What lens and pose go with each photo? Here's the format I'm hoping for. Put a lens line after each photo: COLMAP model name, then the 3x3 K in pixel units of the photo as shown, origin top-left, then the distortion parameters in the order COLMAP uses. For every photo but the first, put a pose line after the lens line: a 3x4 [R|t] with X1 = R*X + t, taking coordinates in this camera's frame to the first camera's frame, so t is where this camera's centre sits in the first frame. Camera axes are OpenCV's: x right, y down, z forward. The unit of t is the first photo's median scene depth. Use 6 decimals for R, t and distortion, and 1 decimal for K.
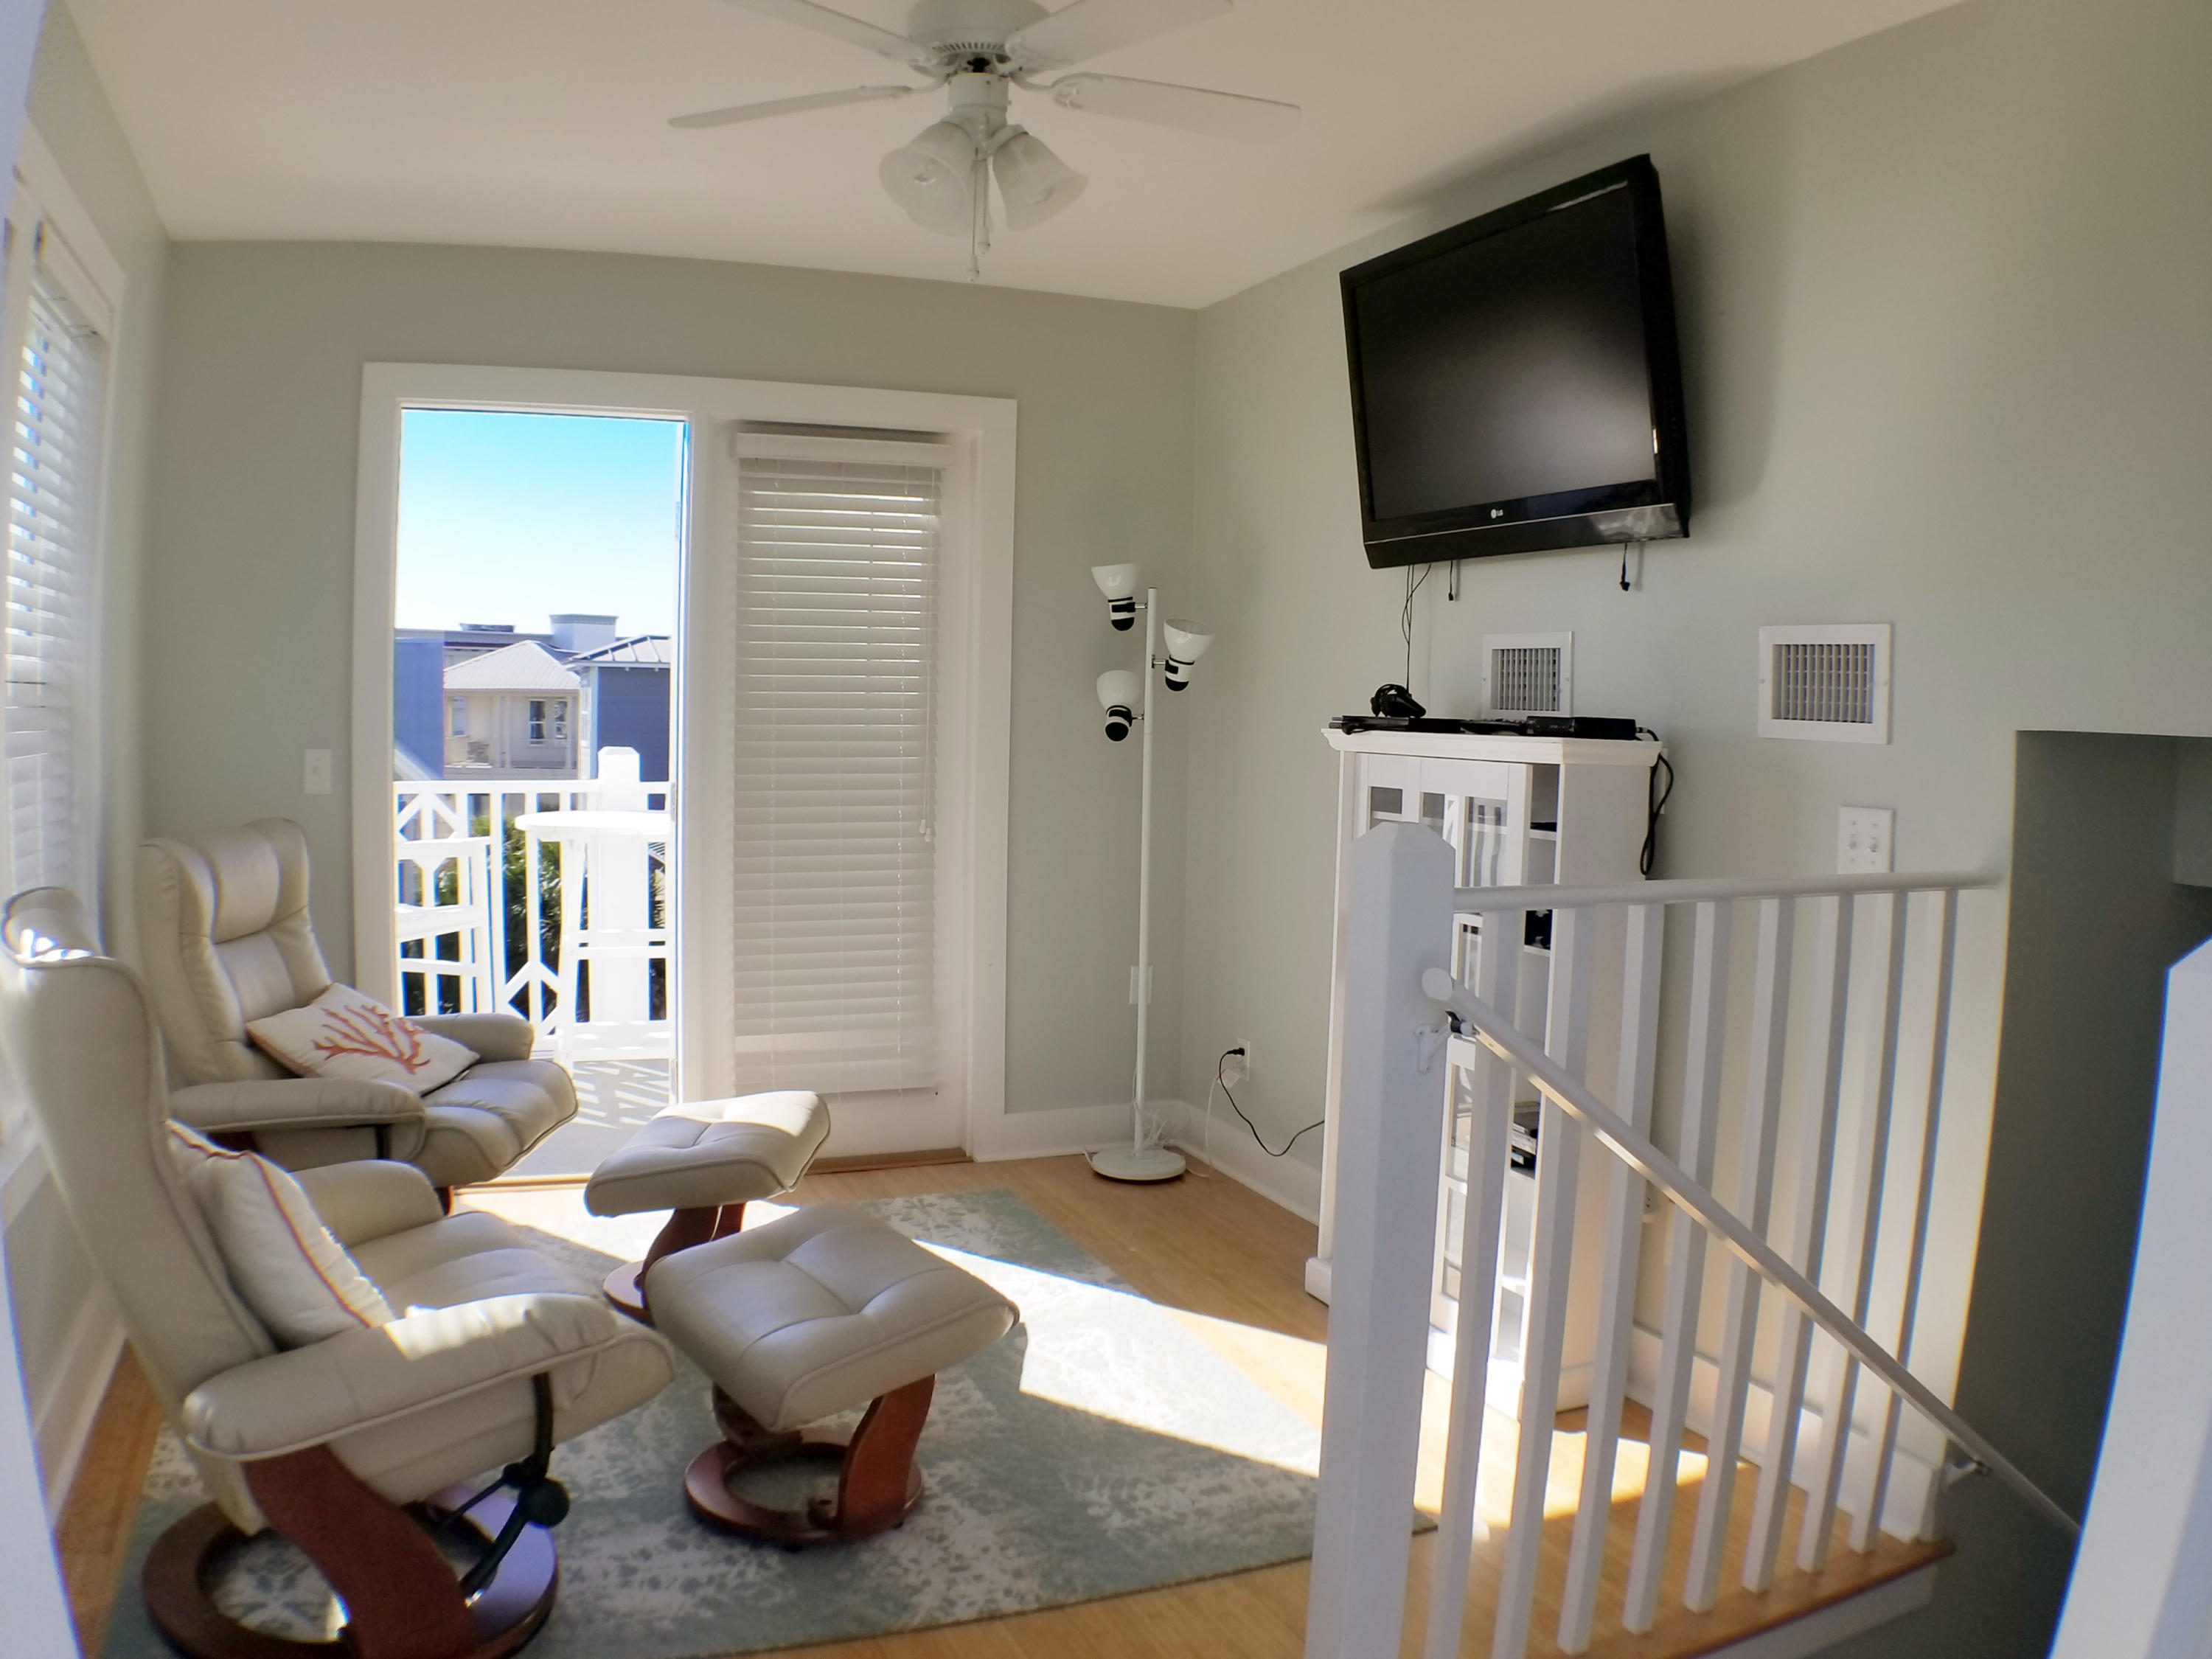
lens RADIAL K [[1710.6, 0, 1093.0], [0, 1710.6, 826.7], [0, 0, 1]] dist [-0.261483, 0.039895]
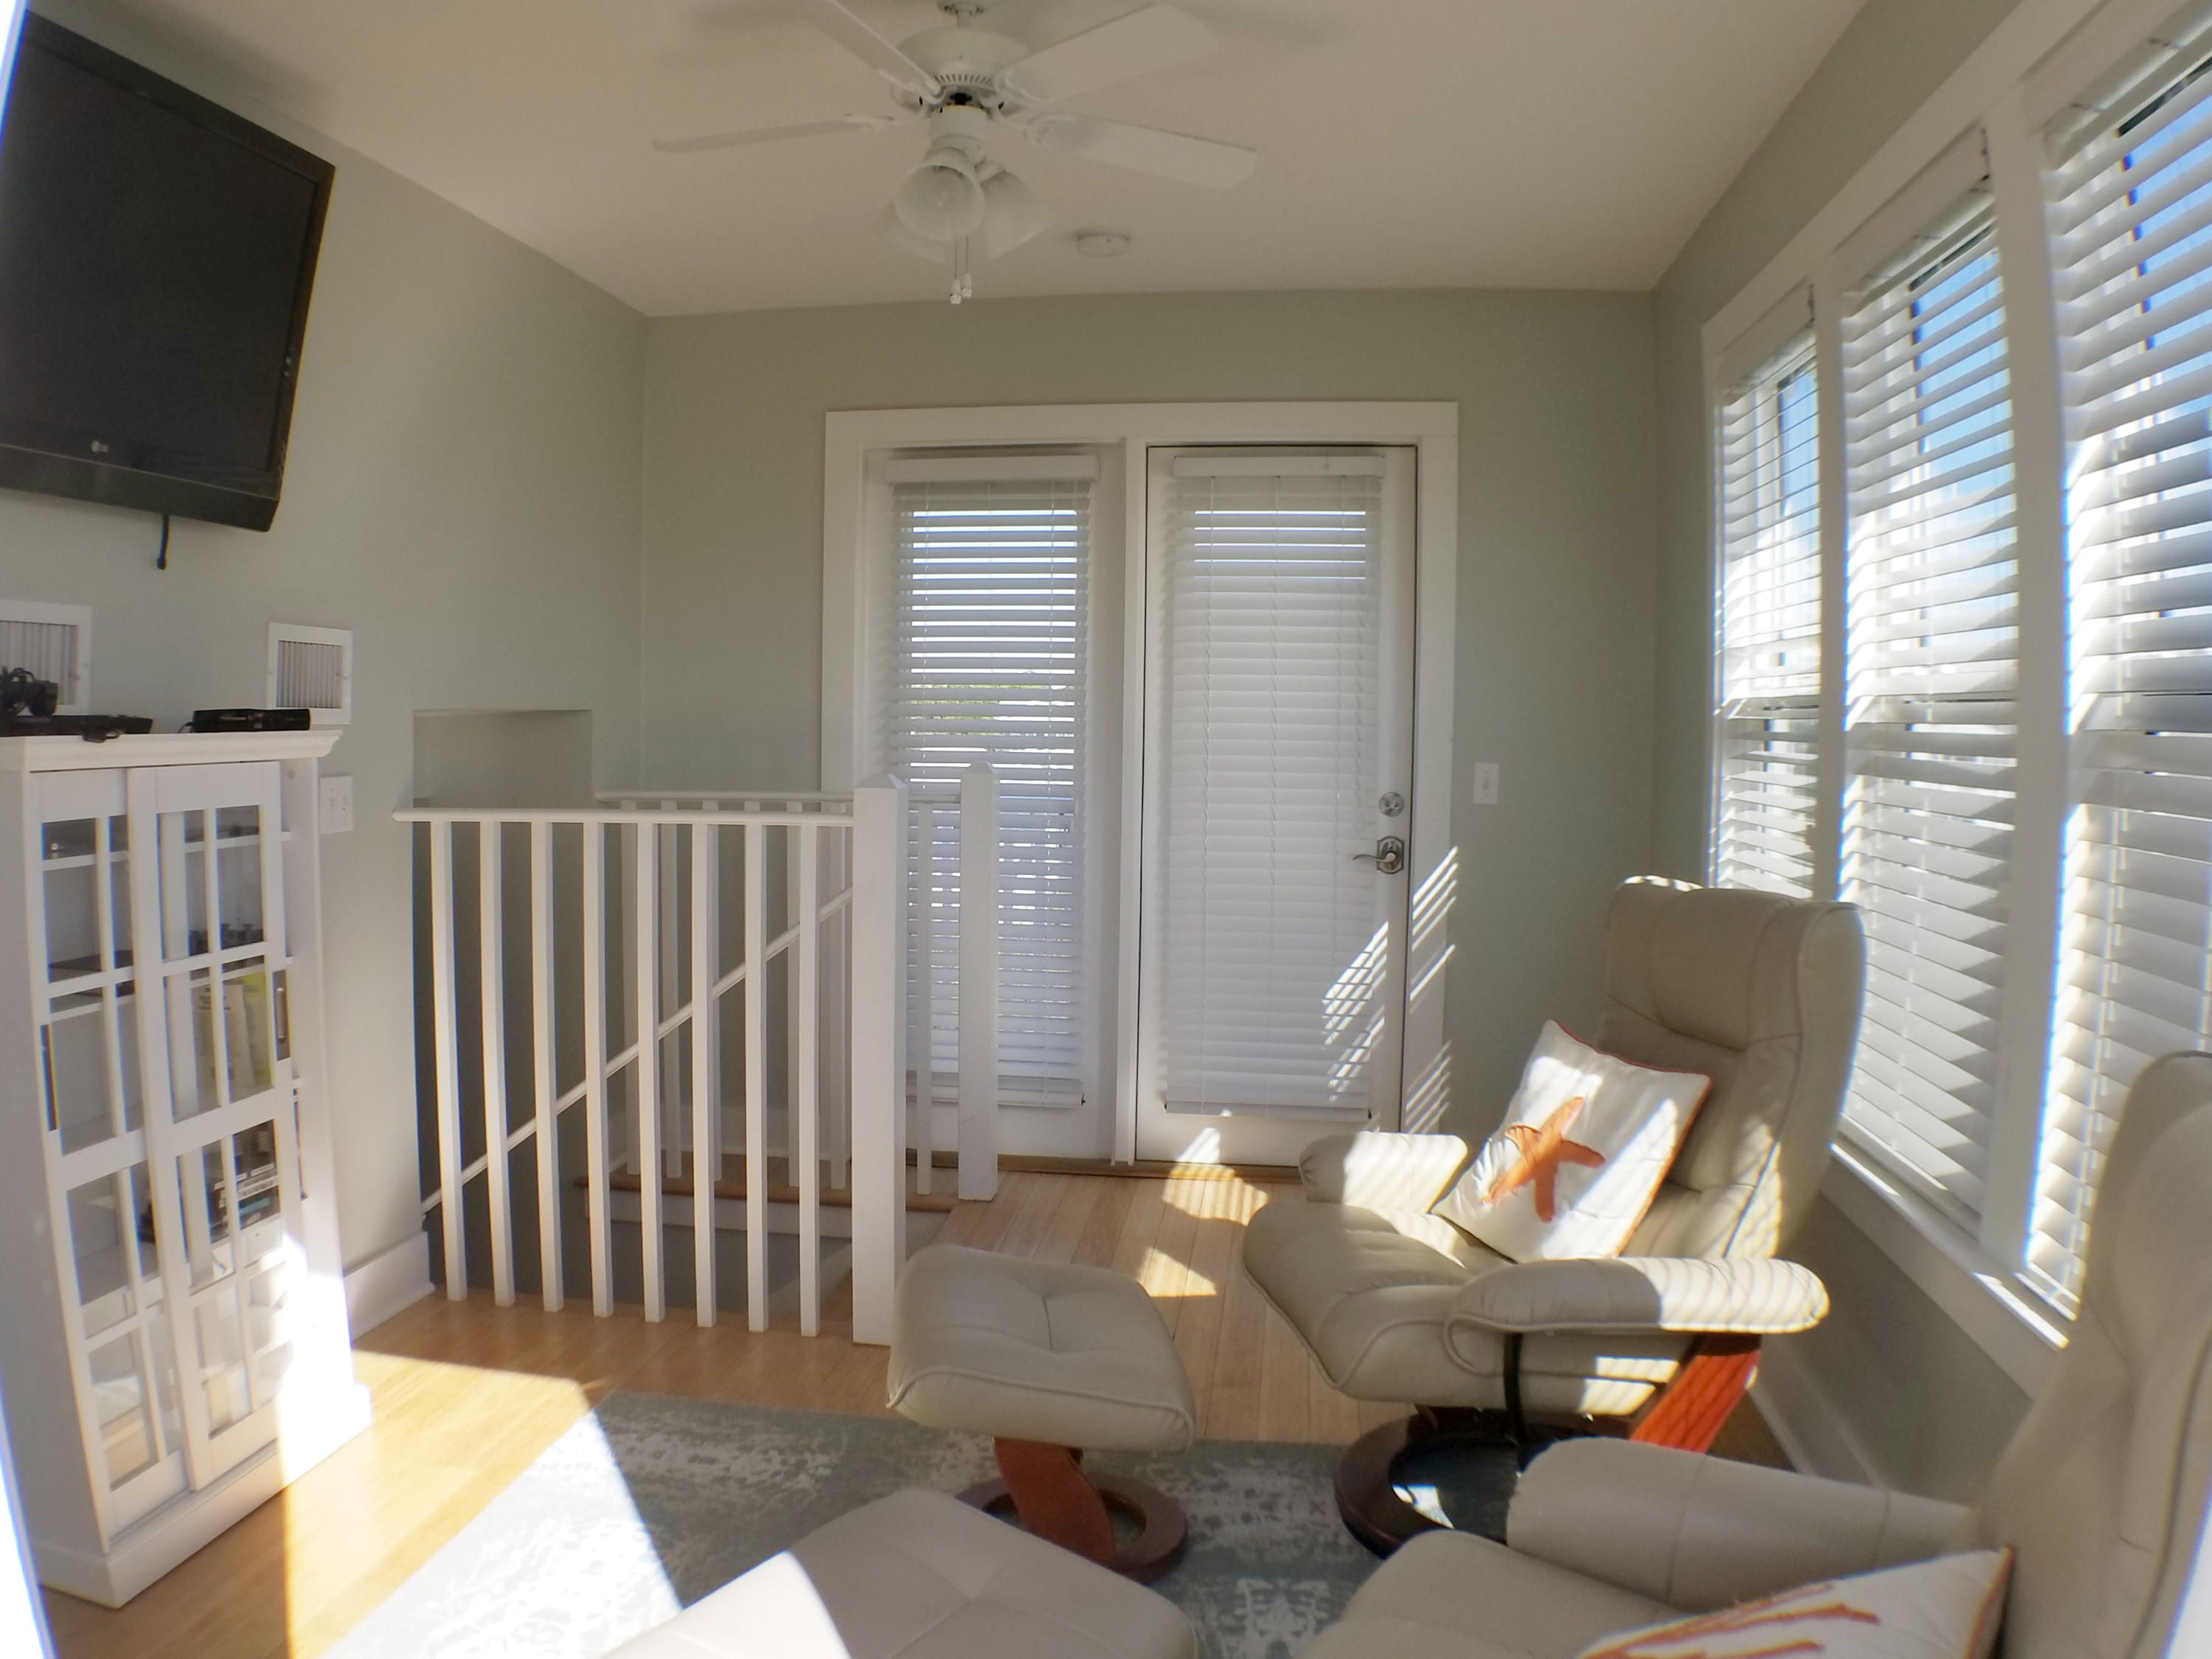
lens RADIAL K [[1710.6, 0, 1093.0], [0, 1710.6, 826.7], [0, 0, 1]] dist [-0.261483, 0.039895]
pose [[-0.869490, -0.054736, 0.490908, -0.631021], [0.009952, 0.991698, 0.128201, -0.123760], [-0.493850, 0.116355, -0.861727, 1.740762]]
